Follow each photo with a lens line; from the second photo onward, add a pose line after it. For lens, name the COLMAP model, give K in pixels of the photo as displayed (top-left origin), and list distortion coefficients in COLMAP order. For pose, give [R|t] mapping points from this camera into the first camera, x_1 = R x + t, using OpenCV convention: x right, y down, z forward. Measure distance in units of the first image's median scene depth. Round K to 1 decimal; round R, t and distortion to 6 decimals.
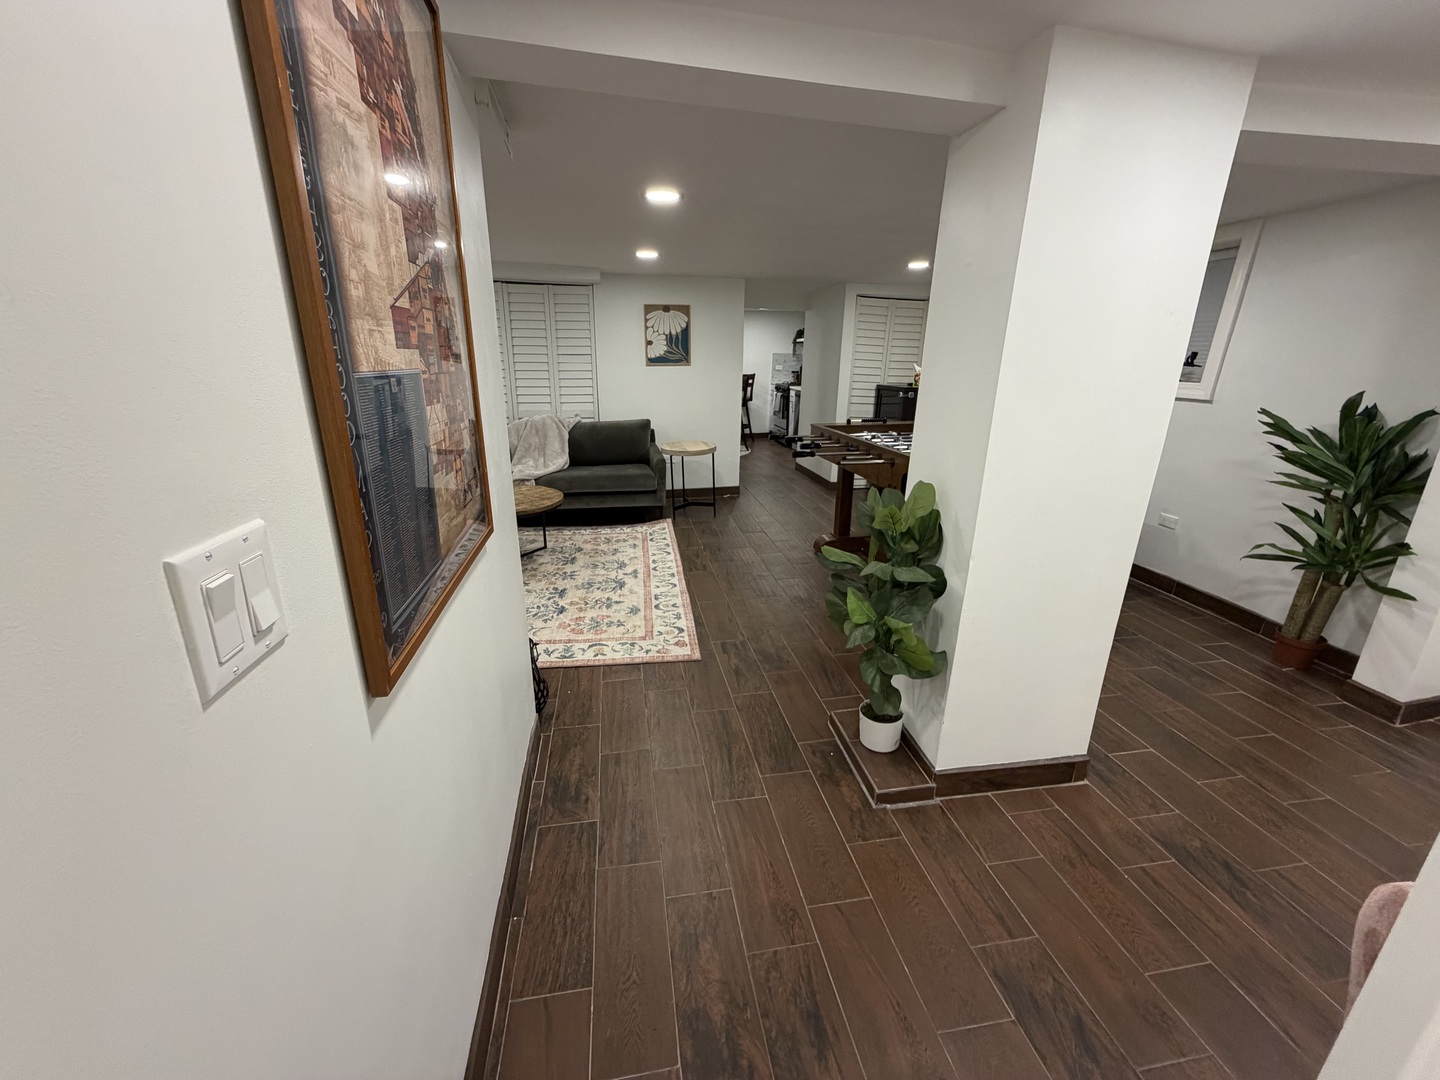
lens RADIAL K [[572.1, 0, 713.4], [0, 572.1, 538.0], [0, 0, 1]] dist [0.000155, -0.000009]
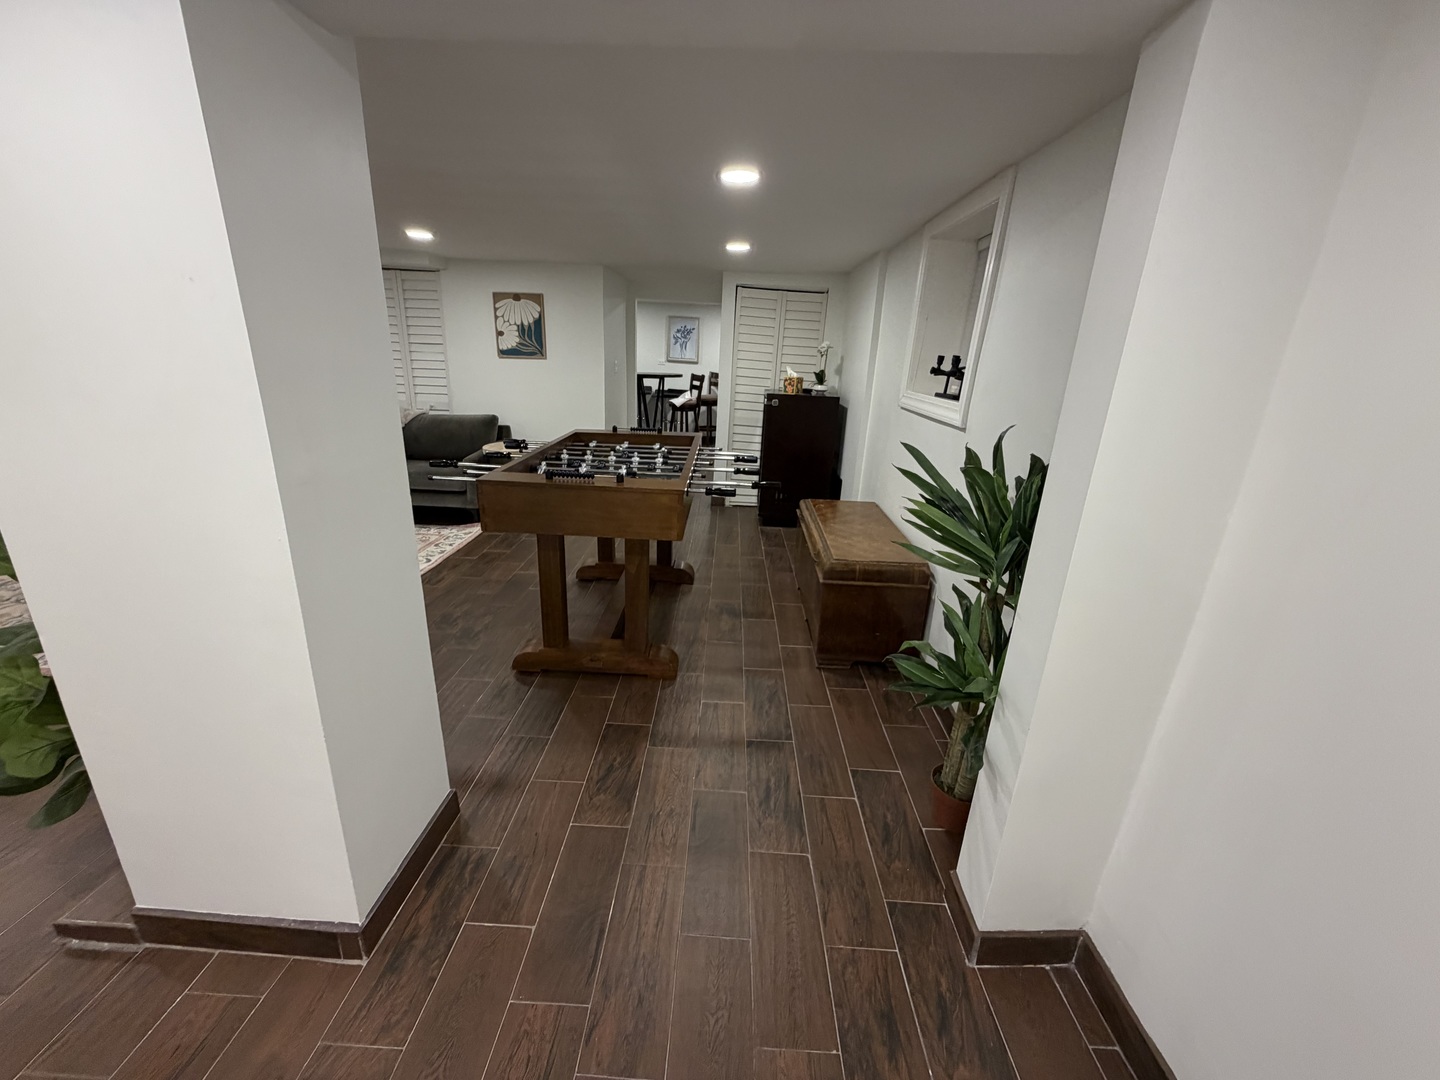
lens RADIAL K [[572.1, 0, 715.5], [0, 572.1, 540.9], [0, 0, 1]] dist [0.000155, -0.000009]
pose [[0.977841, 0.093278, -0.187422, 0.475972], [-0.091637, 0.995640, 0.017423, -0.056231], [0.188230, 0.000138, 0.982125, 0.159862]]
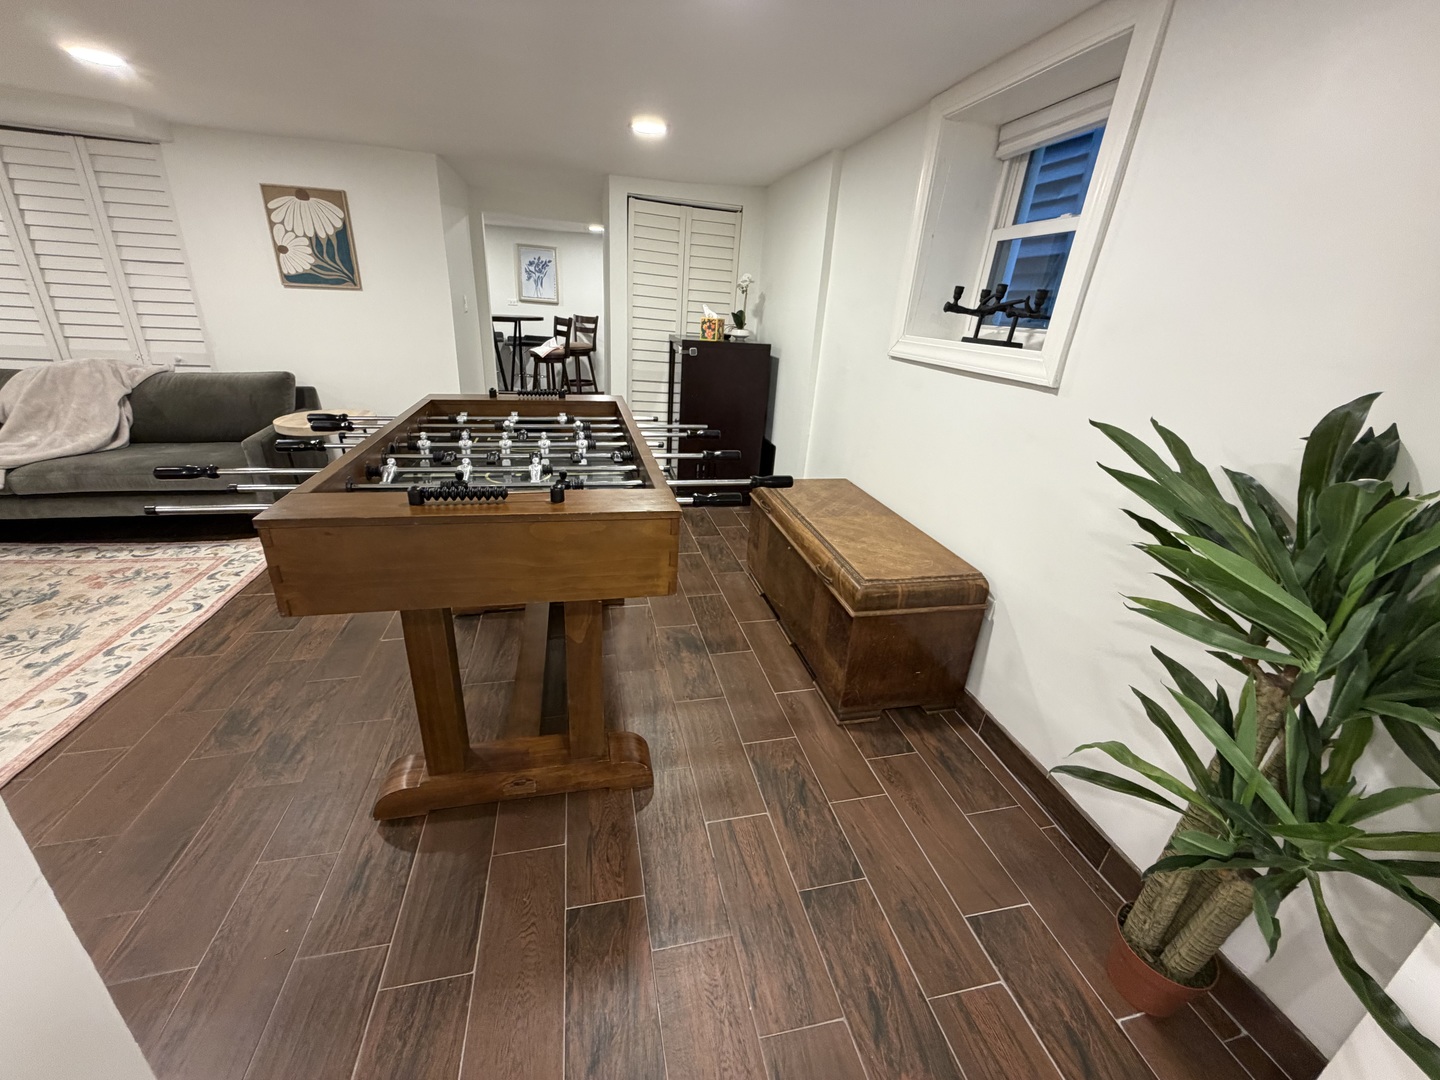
lens RADIAL K [[572.1, 0, 713.3], [0, 572.1, 540.1], [0, 0, 1]] dist [0.000155, -0.000009]
pose [[0.997937, 0.024135, 0.059486, 0.363399], [-0.029073, 0.996076, 0.083593, -0.094723], [-0.057235, -0.085150, 0.994723, 0.341395]]
